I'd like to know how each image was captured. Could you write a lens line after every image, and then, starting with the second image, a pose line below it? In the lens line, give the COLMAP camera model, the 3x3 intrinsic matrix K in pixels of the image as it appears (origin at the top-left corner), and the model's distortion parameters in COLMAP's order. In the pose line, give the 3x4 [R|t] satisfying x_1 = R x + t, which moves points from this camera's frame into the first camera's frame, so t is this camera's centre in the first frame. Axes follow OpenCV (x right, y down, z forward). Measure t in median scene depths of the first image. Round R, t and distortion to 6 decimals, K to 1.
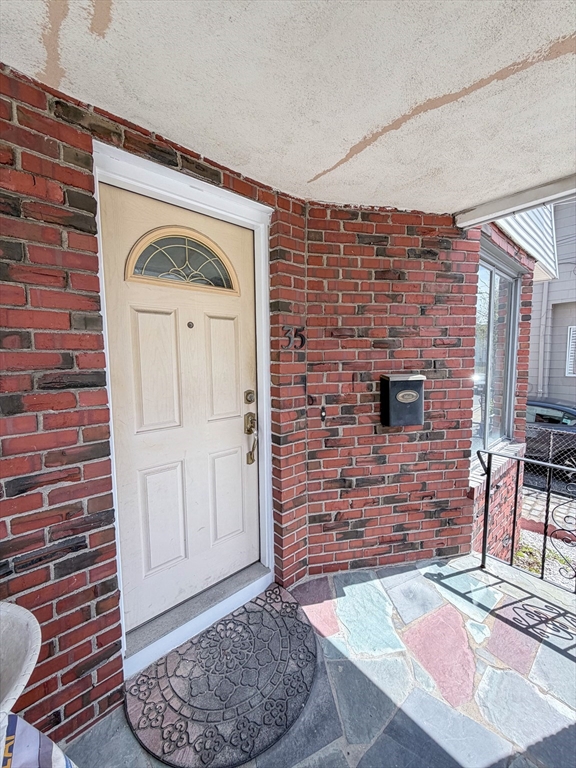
lens RADIAL K [[305.7, 0, 288.2], [0, 305.7, 383.3], [0, 0, 1]] dist [-0.001269, 0.000618]
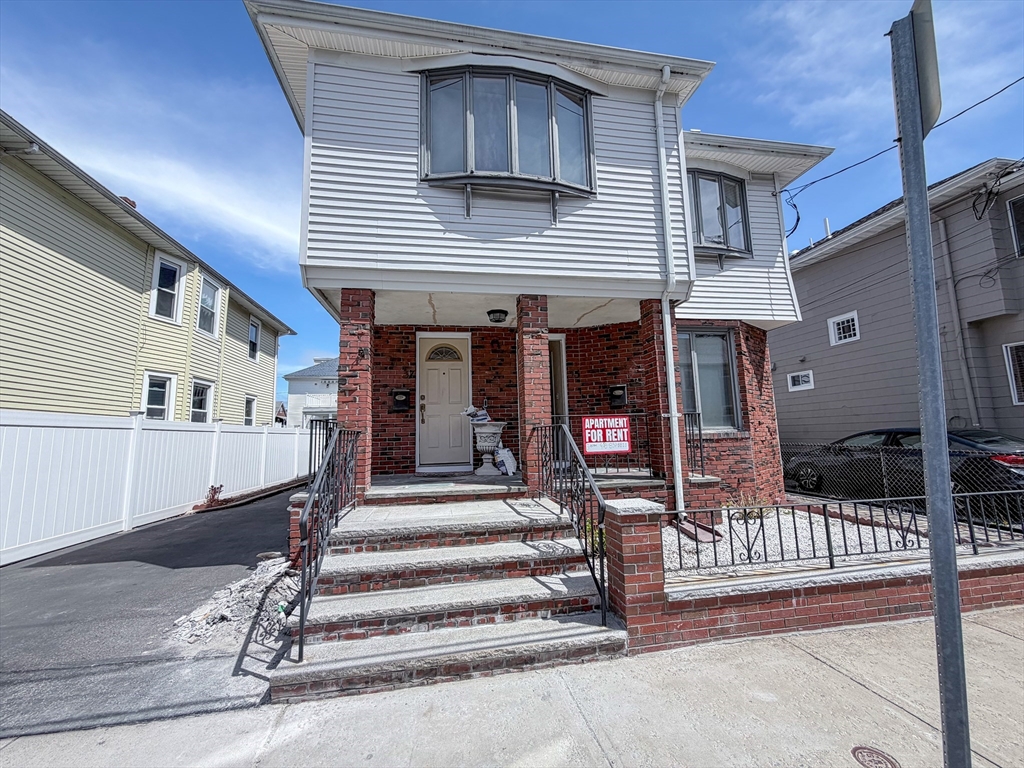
lens RADIAL K [[407.6, 0, 511.1], [0, 407.6, 384.7], [0, 0, 1]] dist [-0.001269, 0.000618]
pose [[0.852637, -0.081619, -0.516089, 1.403378], [-0.025751, 0.979960, -0.197523, 0.682900], [0.521868, 0.181705, 0.833449, -2.348492]]
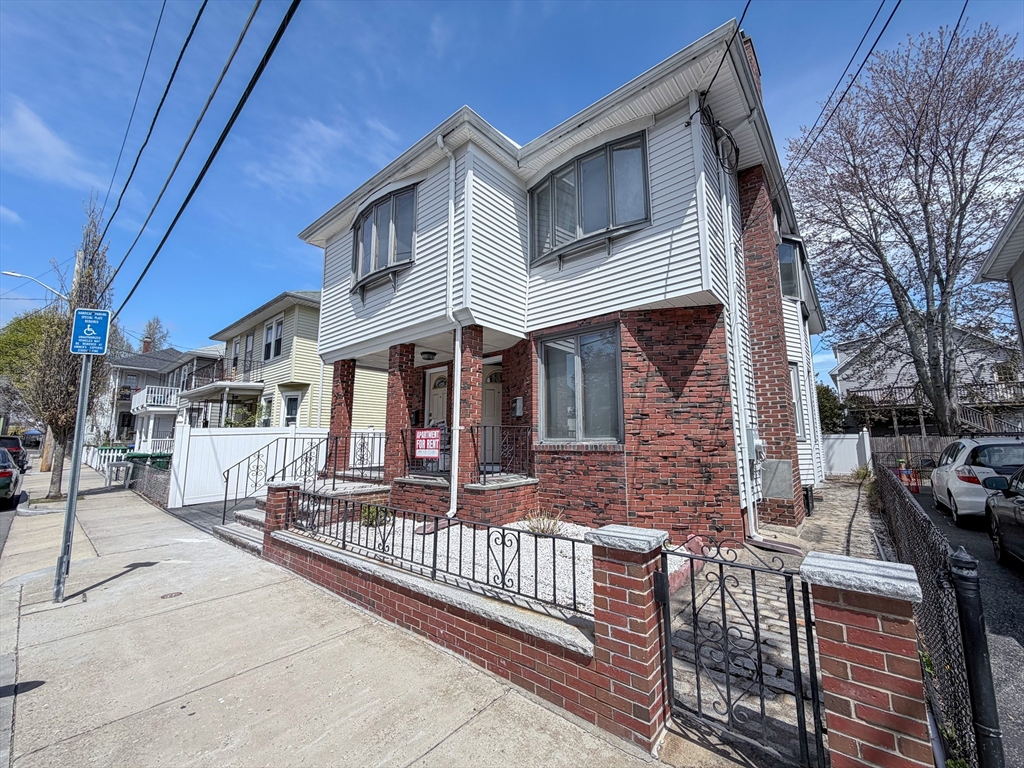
lens RADIAL K [[407.6, 0, 509.4], [0, 407.6, 385.0], [0, 0, 1]] dist [-0.001269, 0.000618]
pose [[0.139840, -0.136088, -0.980778, 4.214683], [-0.088130, 0.984869, -0.149221, 0.412094], [0.986244, 0.107303, 0.125731, 0.606574]]
